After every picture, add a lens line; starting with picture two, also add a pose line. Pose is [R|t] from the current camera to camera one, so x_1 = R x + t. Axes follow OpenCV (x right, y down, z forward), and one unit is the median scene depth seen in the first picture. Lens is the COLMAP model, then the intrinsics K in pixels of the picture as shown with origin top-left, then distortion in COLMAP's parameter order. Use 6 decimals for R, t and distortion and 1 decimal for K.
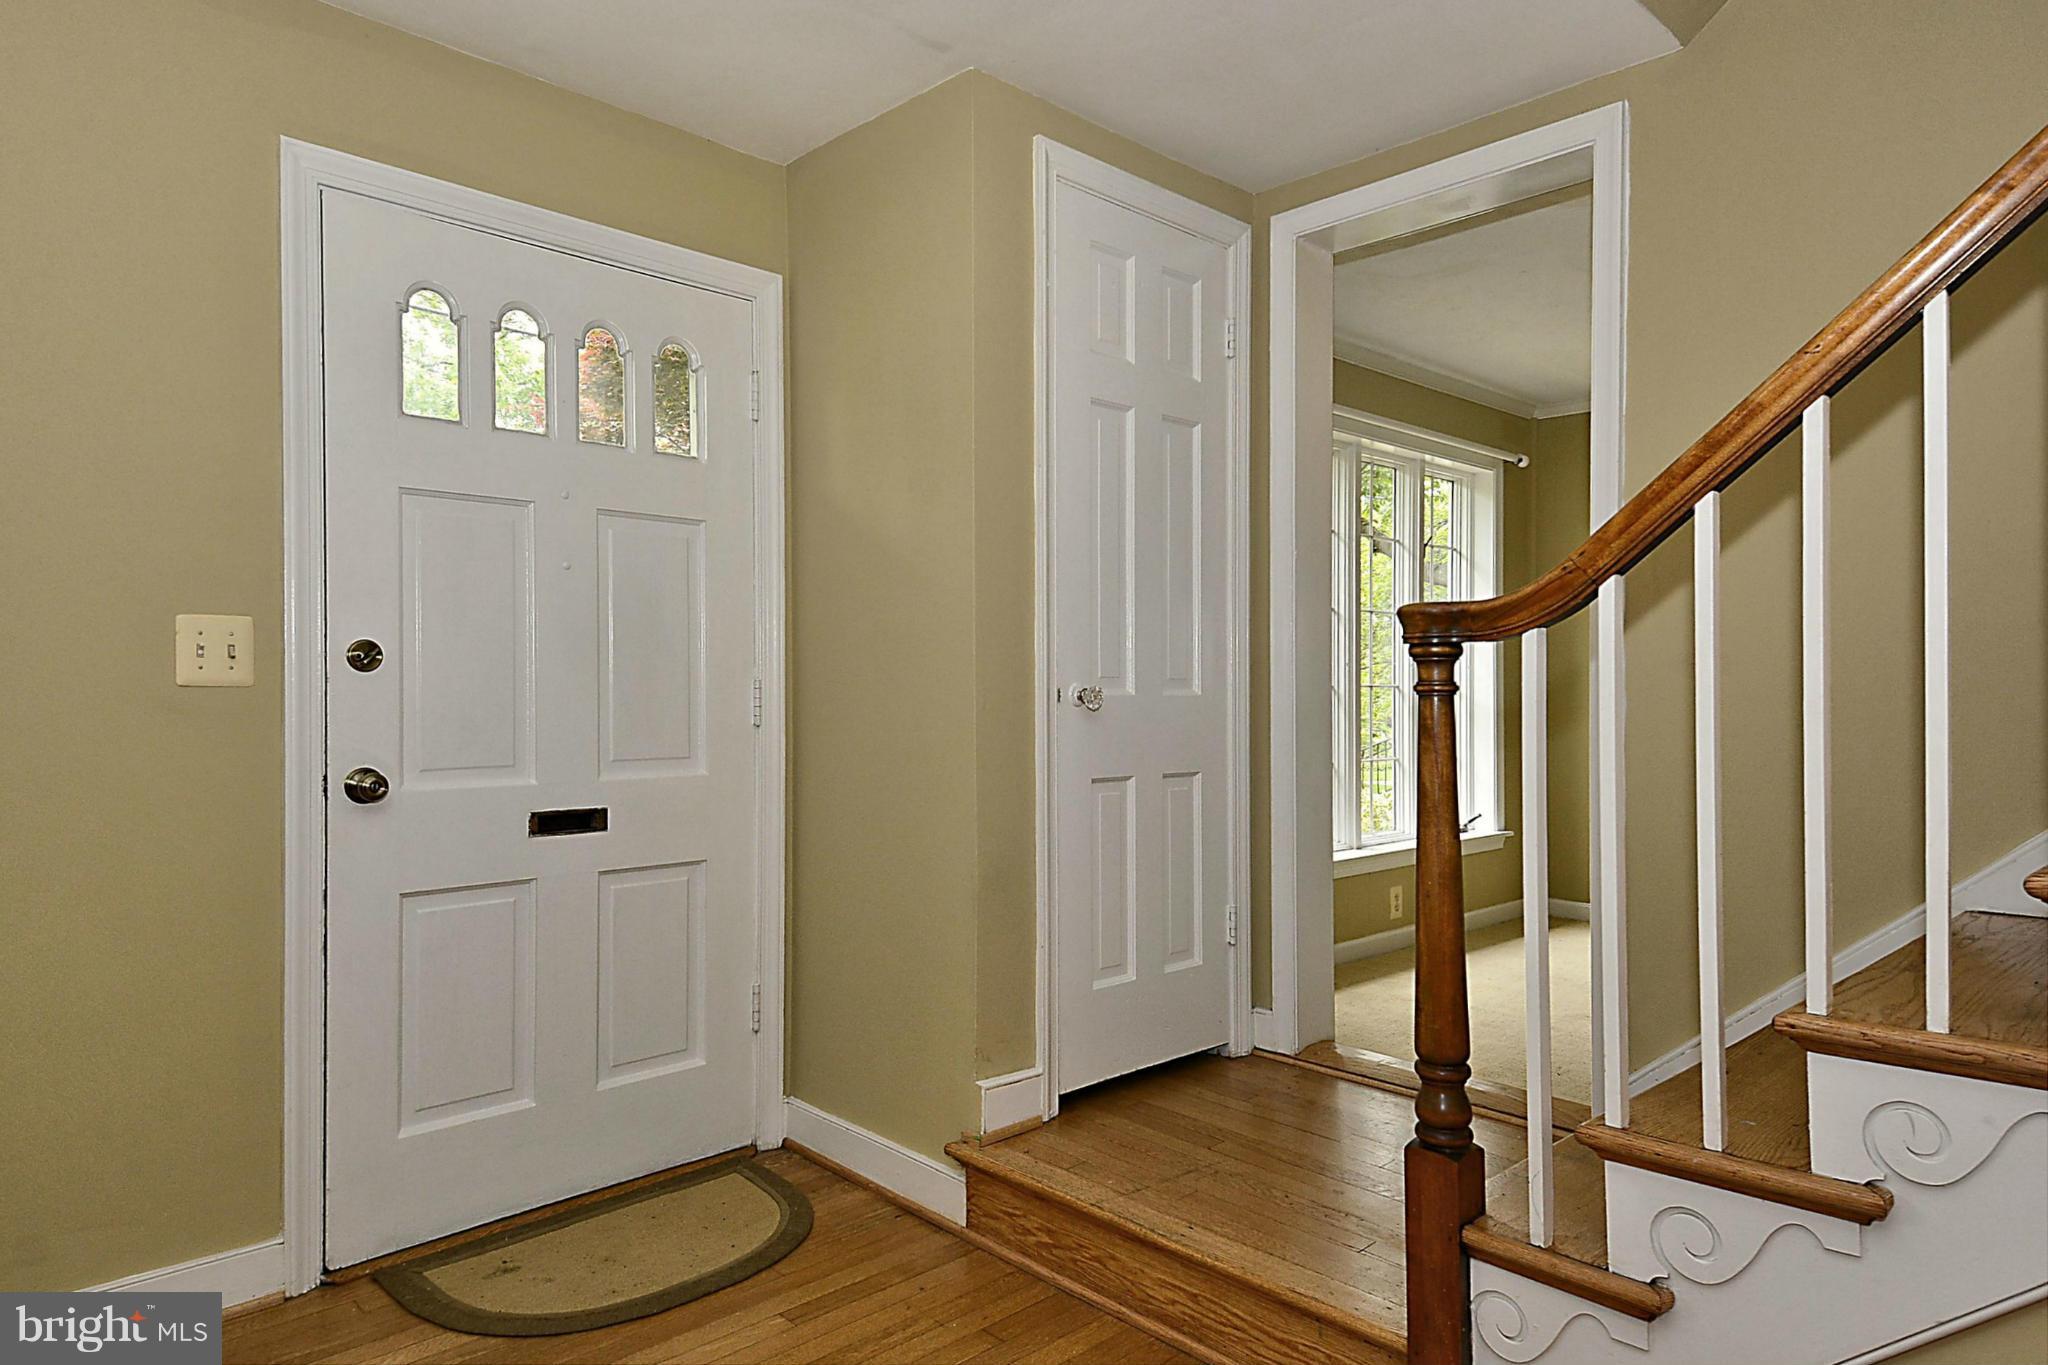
lens RADIAL K [[1236.0, 0, 1027.3], [0, 1236.0, 696.9], [0, 0, 1]] dist [0.038171, -0.001563]
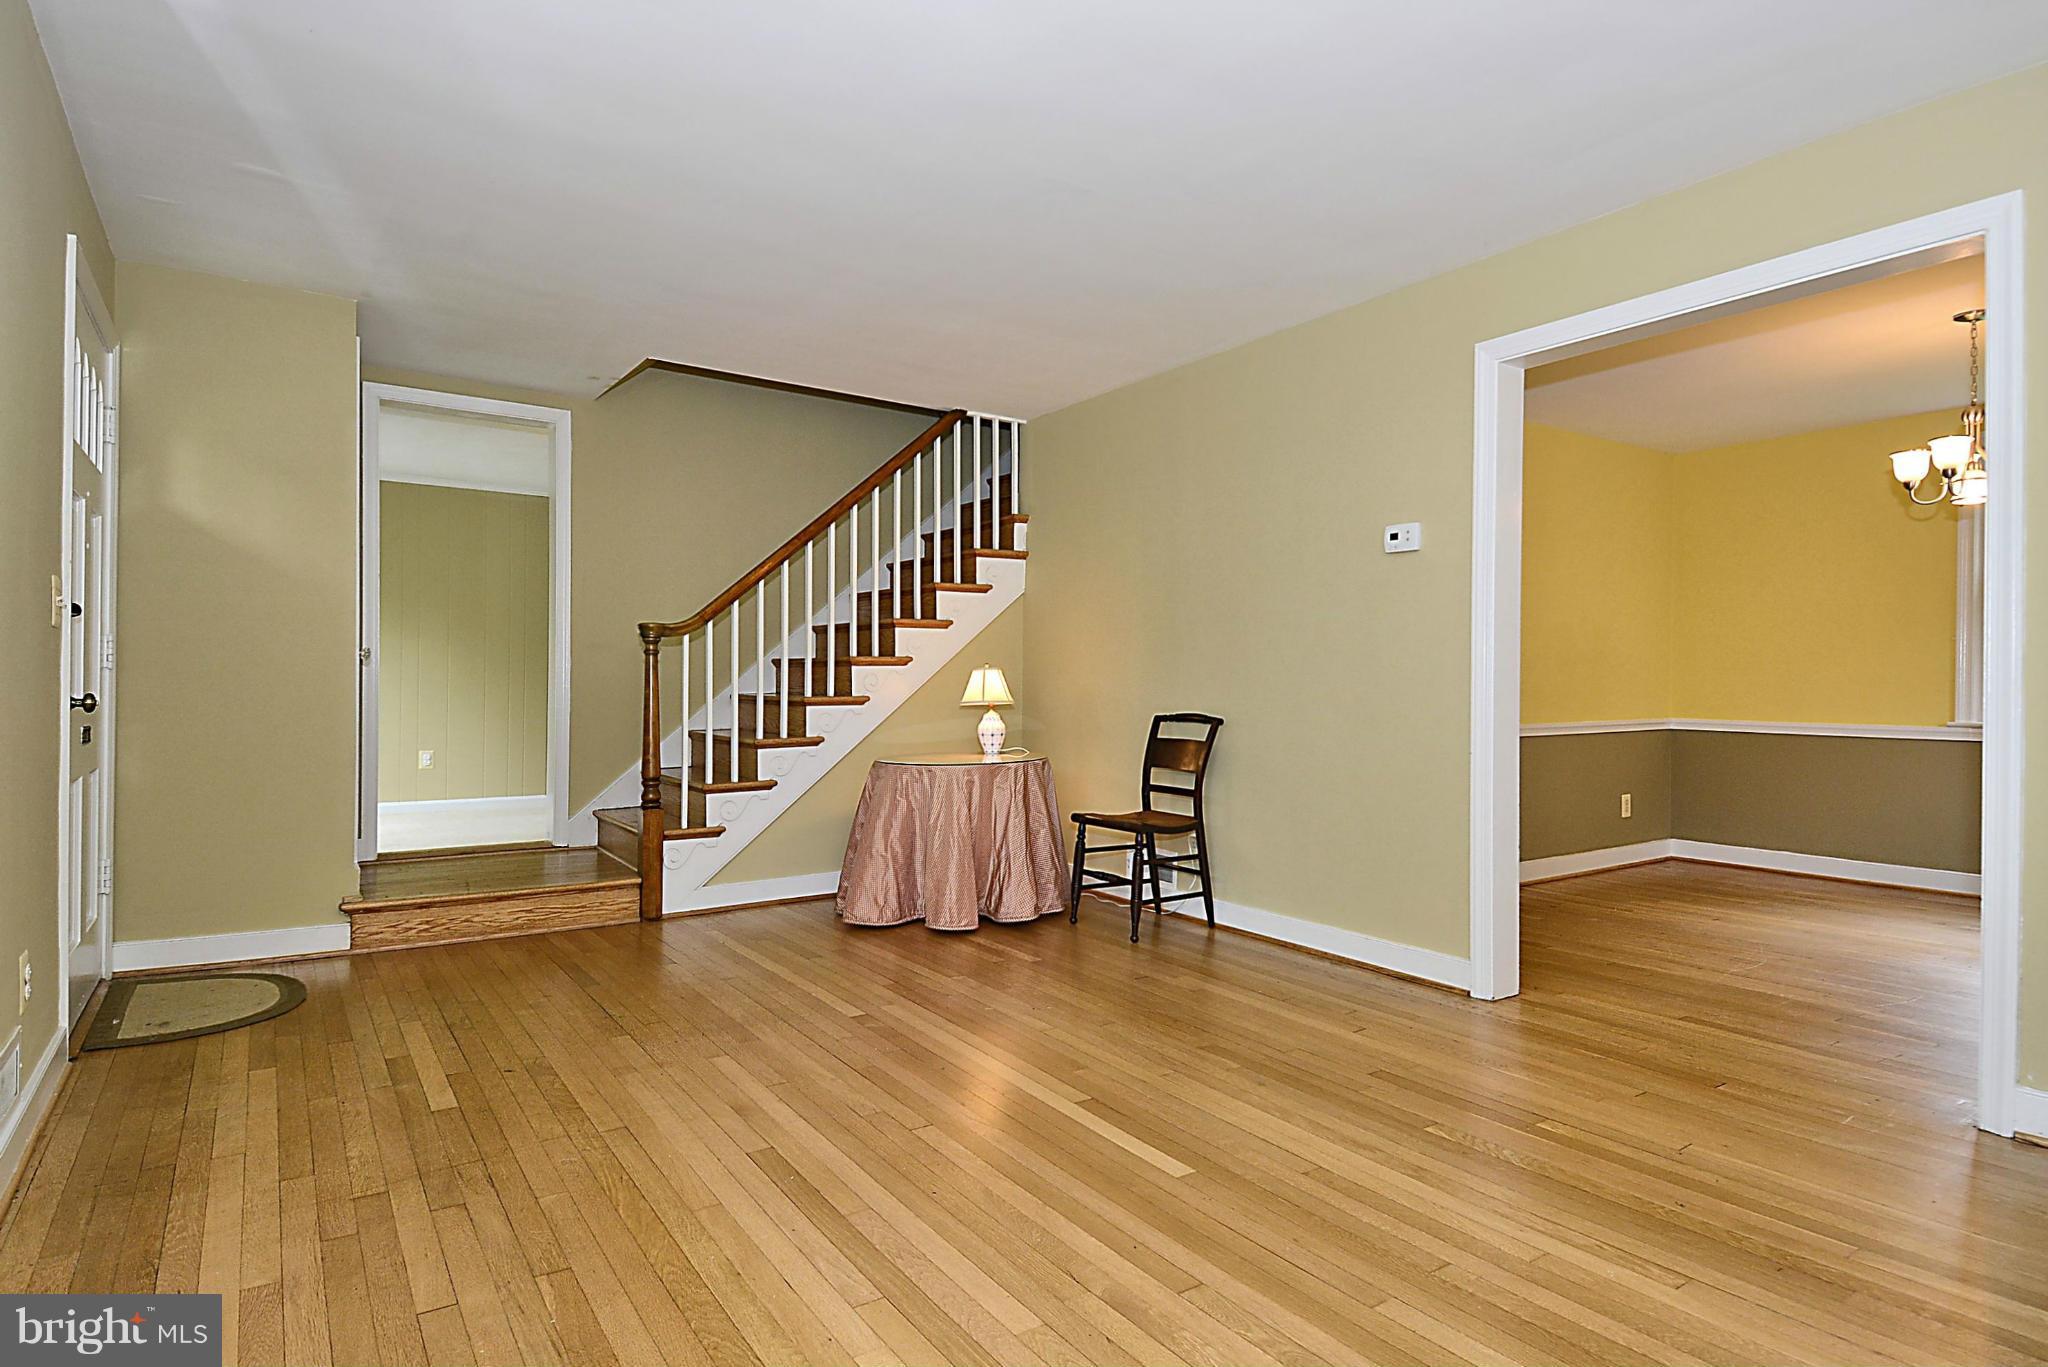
lens RADIAL K [[1109.4, 0, 1055.8], [0, 1109.4, 689.3], [0, 0, 1]] dist [0.101381, -0.074389]
pose [[0.167717, -0.007916, 0.985803, -1.609608], [0.004878, 0.999962, 0.007200, 0.051418], [-0.985823, 0.003601, 0.167749, -0.292763]]
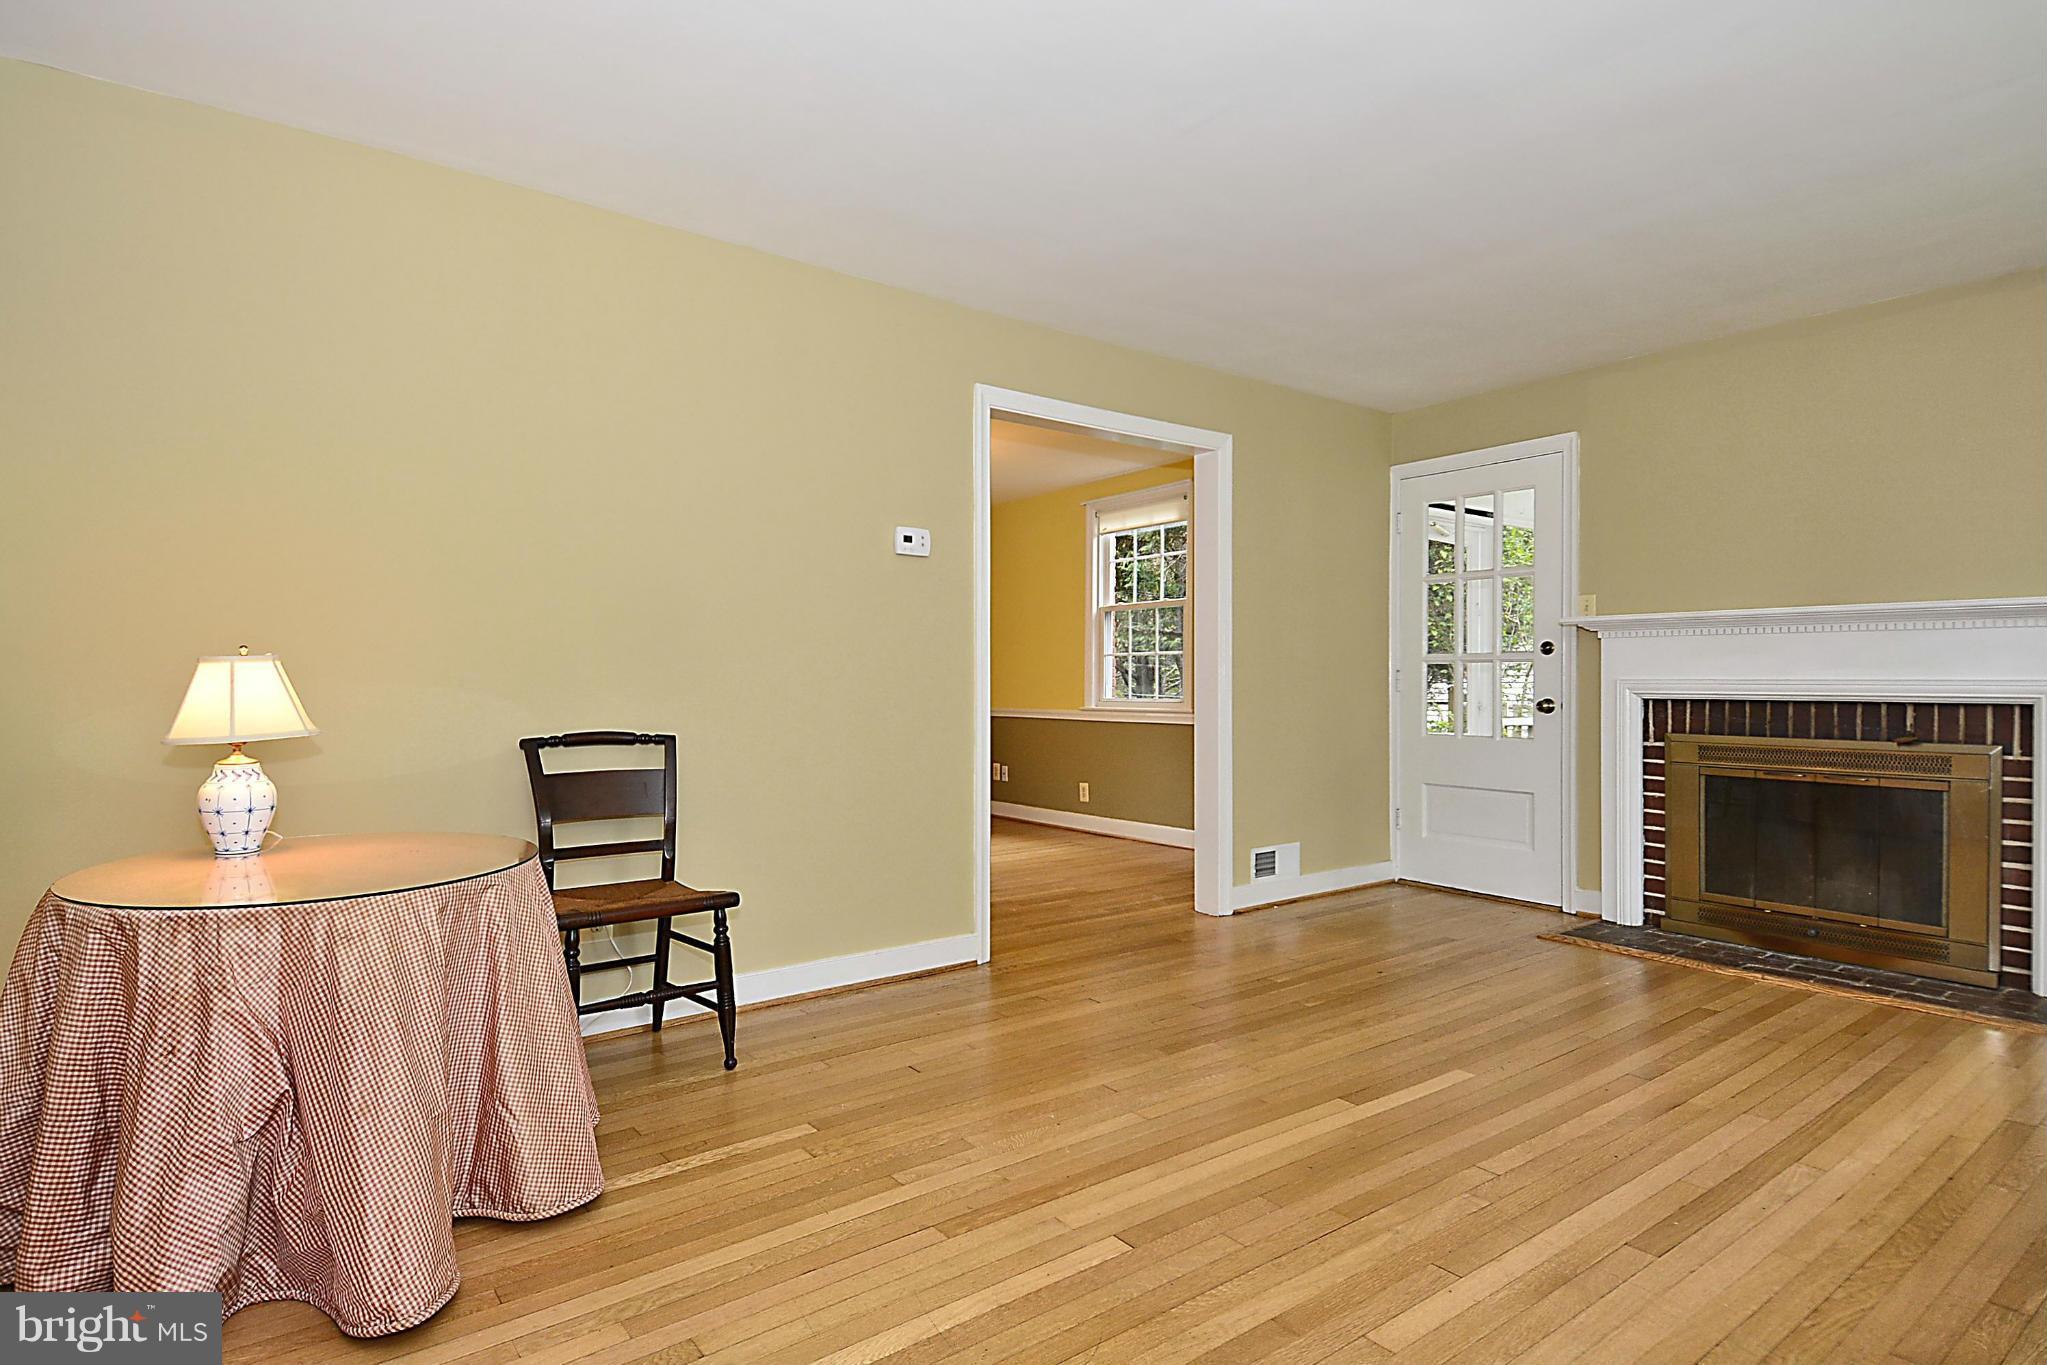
lens RADIAL K [[1083.7, 0, 1018.5], [0, 1083.7, 677.1], [0, 0, 1]] dist [0.037018, -0.000501]
pose [[-0.992281, -0.004591, 0.123924, -0.267714], [-0.003927, 0.999977, 0.005605, 0.034611], [-0.123947, 0.005075, -0.992276, 1.046395]]
